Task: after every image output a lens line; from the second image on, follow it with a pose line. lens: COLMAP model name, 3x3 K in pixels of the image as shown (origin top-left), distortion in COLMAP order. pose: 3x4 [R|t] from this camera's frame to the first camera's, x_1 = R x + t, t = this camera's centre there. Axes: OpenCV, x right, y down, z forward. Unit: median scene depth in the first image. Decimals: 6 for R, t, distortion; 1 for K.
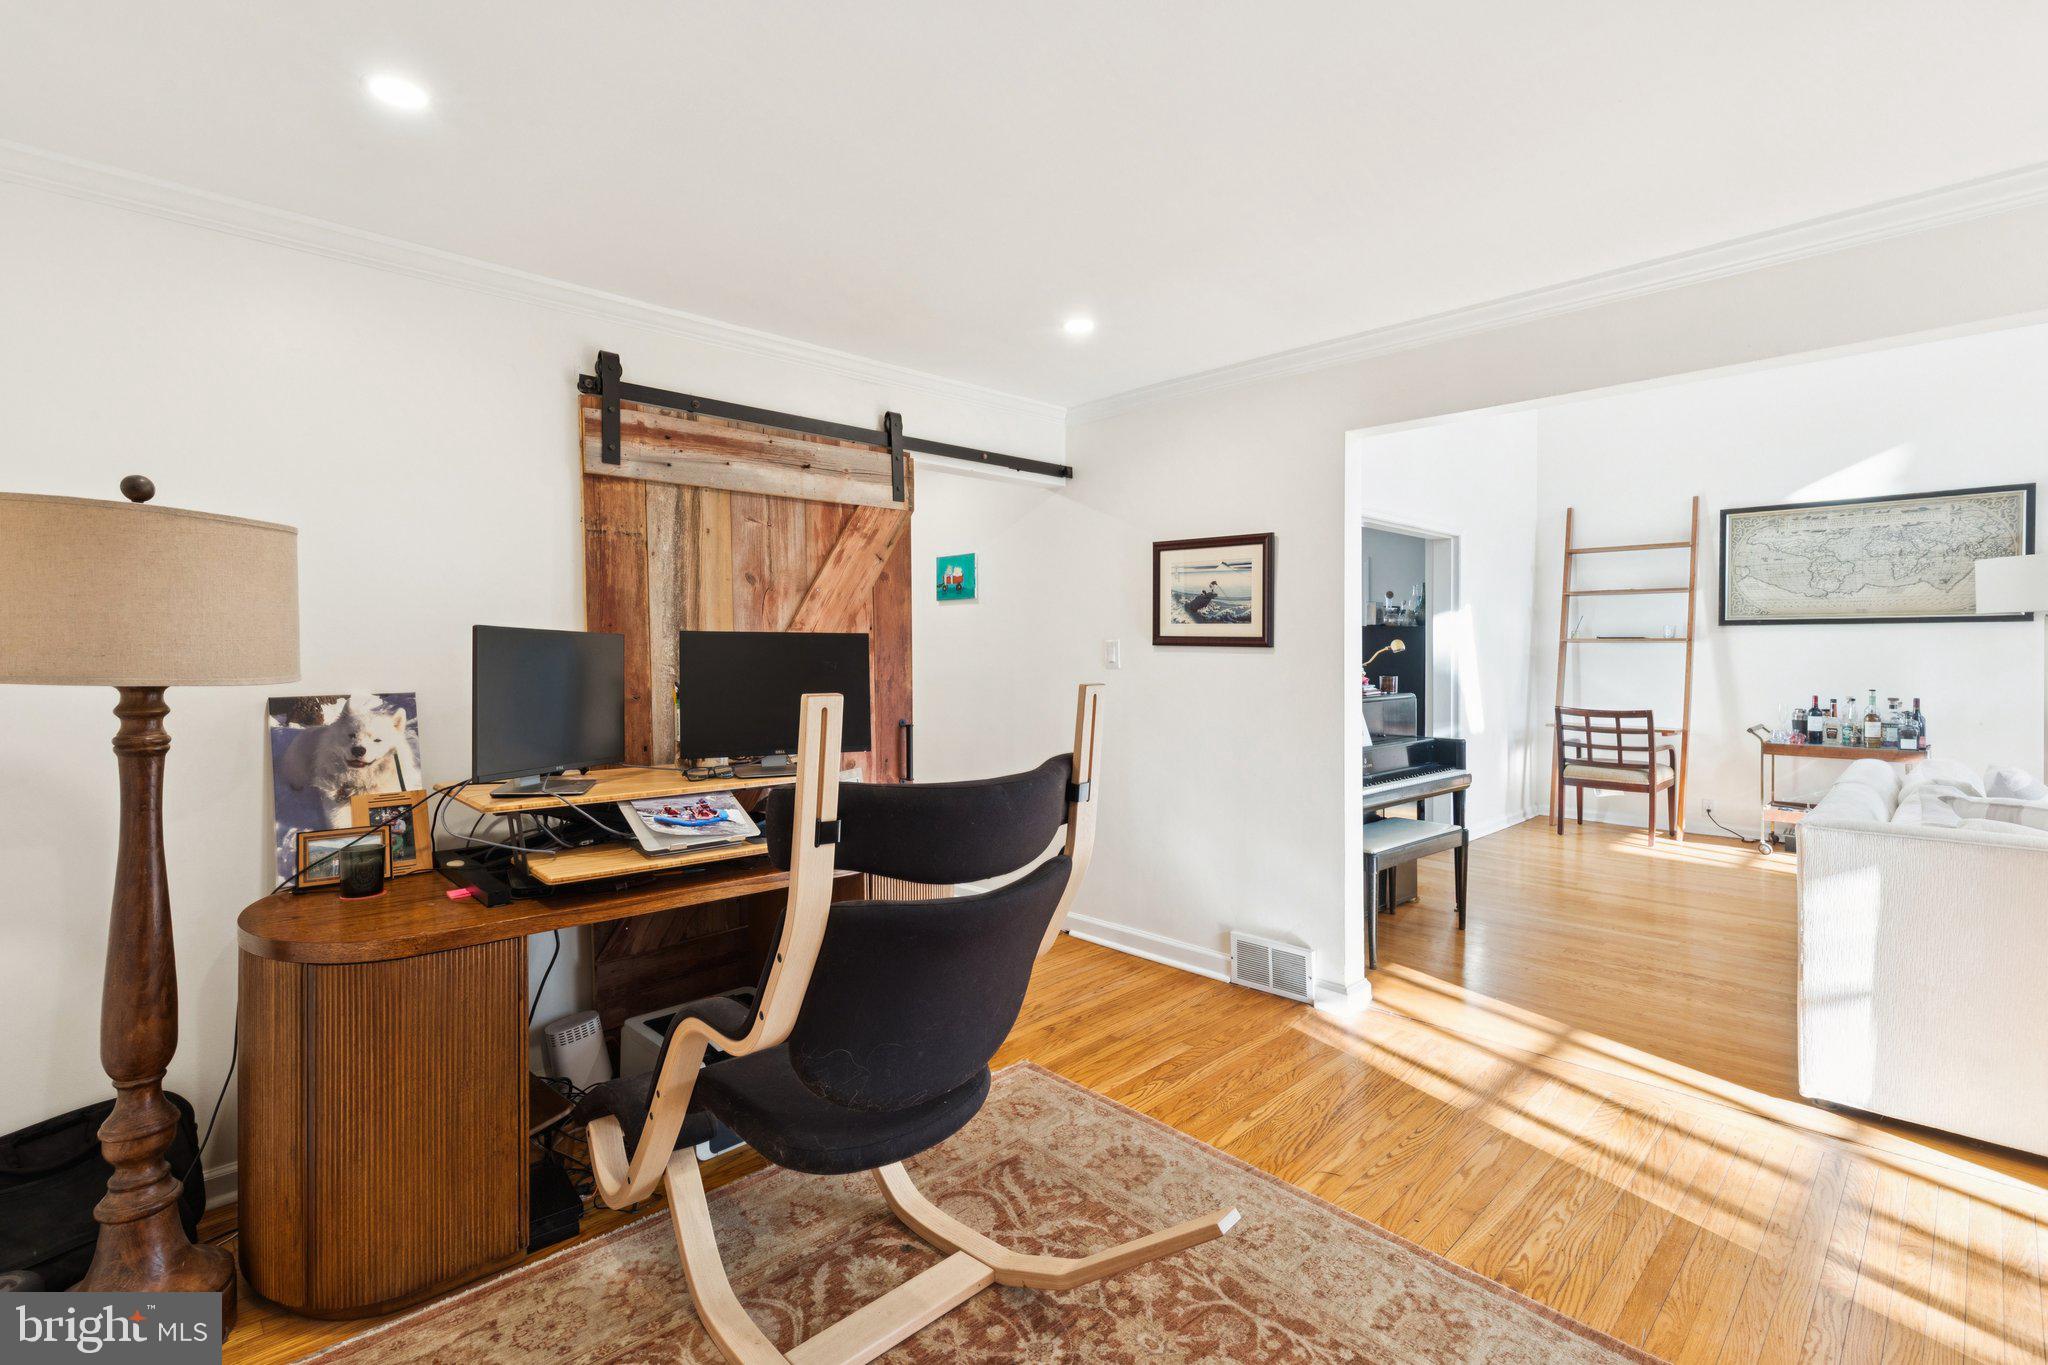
lens RADIAL K [[931.0, 0, 1030.7], [0, 931.0, 638.2], [0, 0, 1]] dist [0.010258, -0.002106]
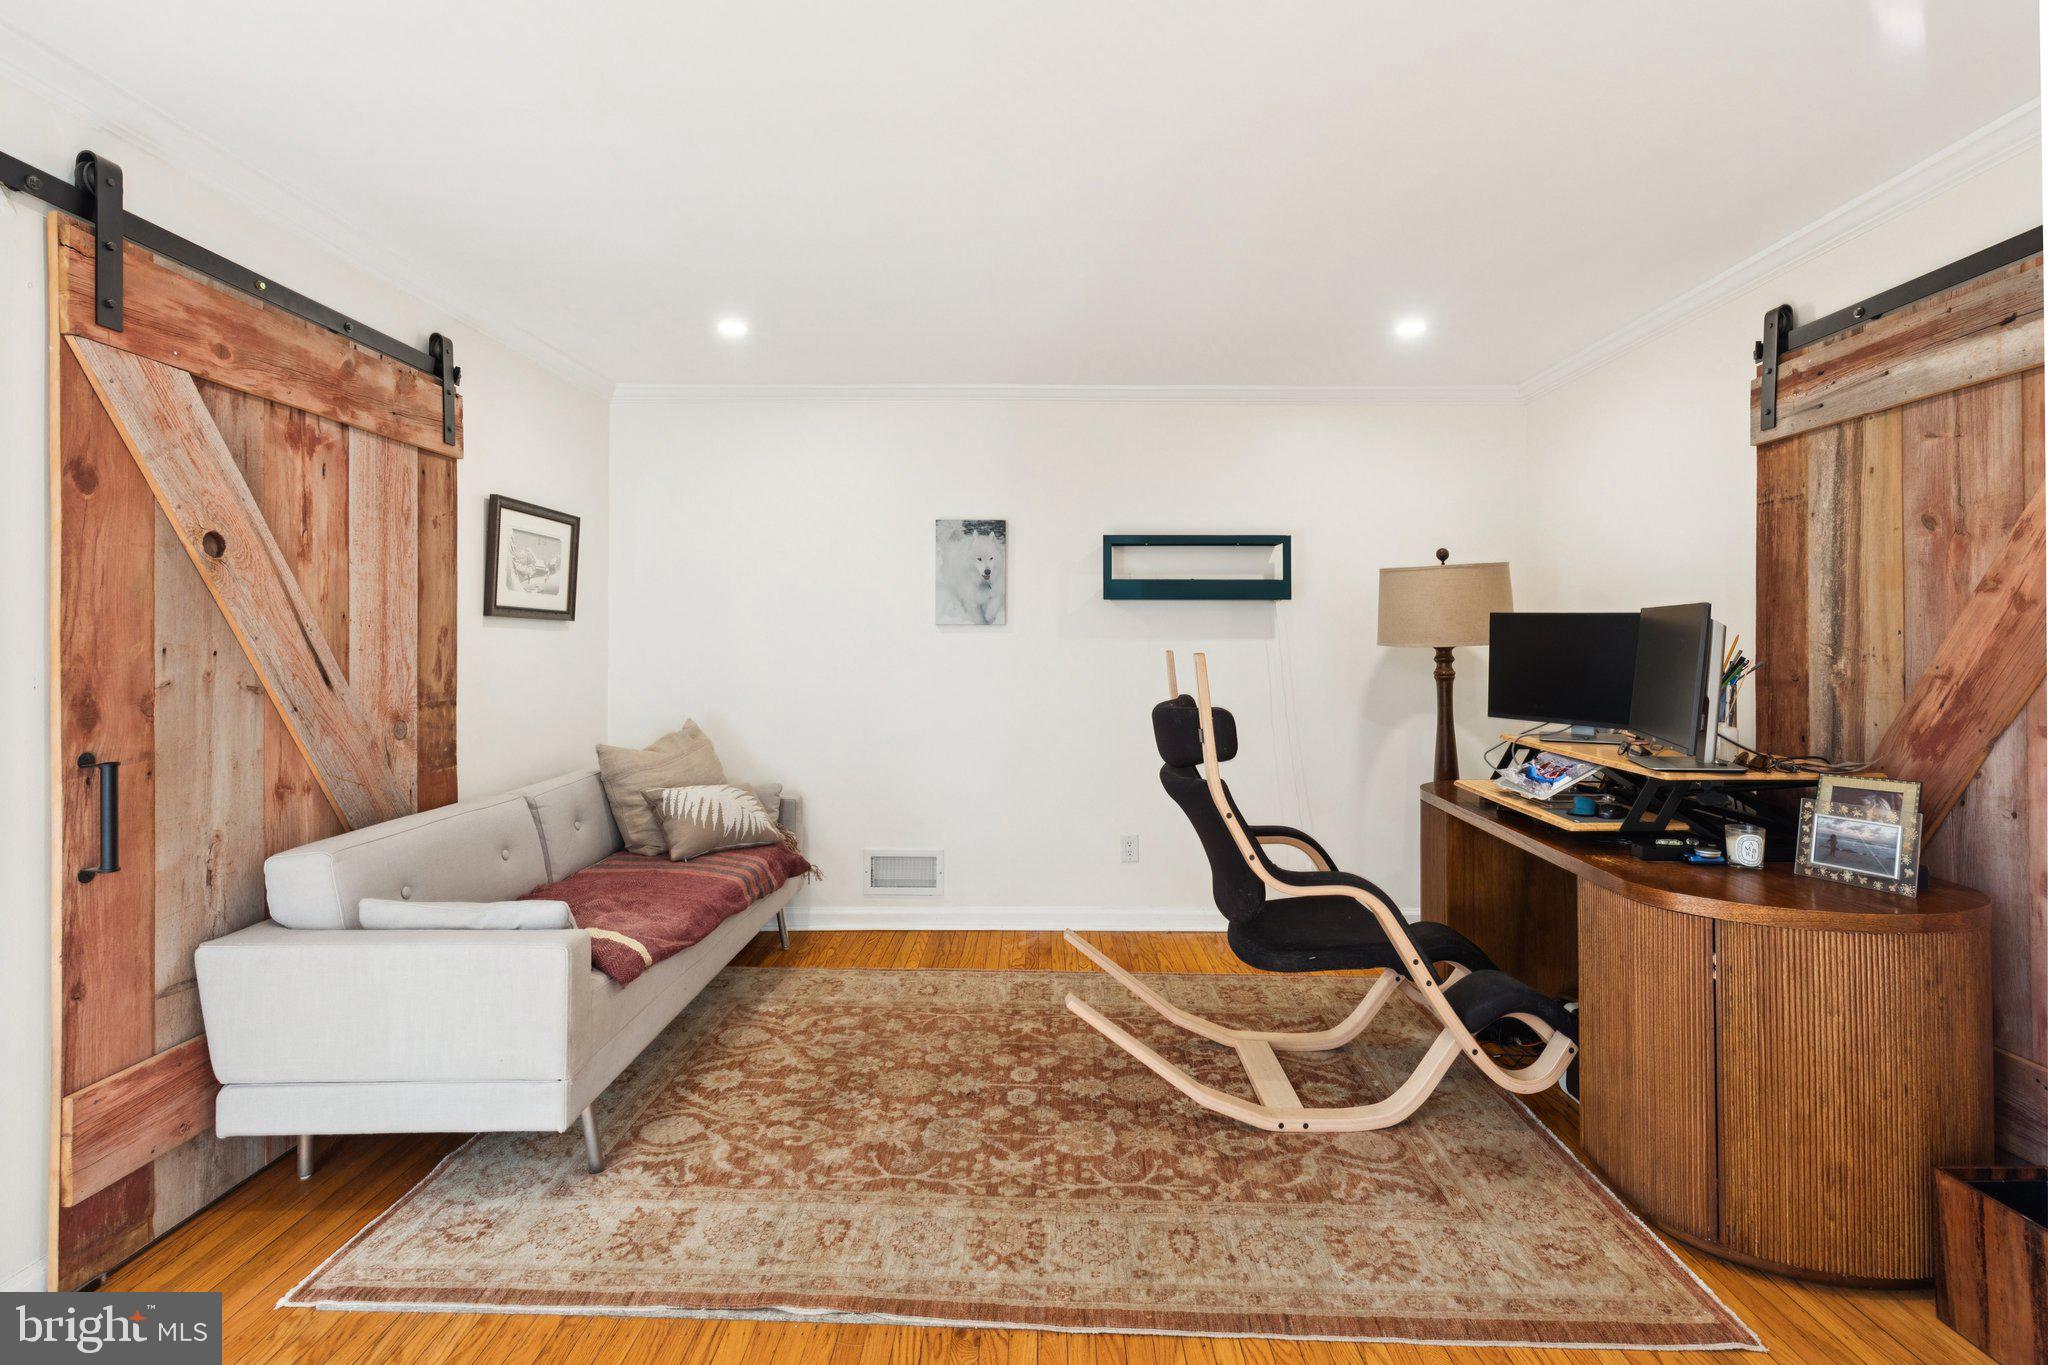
lens RADIAL K [[931.0, 0, 1036.5], [0, 931.0, 640.2], [0, 0, 1]] dist [0.010258, -0.002106]
pose [[-0.704515, 0.003349, -0.709681, 0.715097], [0.011270, 0.999916, -0.006470, 0.022973], [0.709599, -0.012557, -0.704494, 1.102038]]
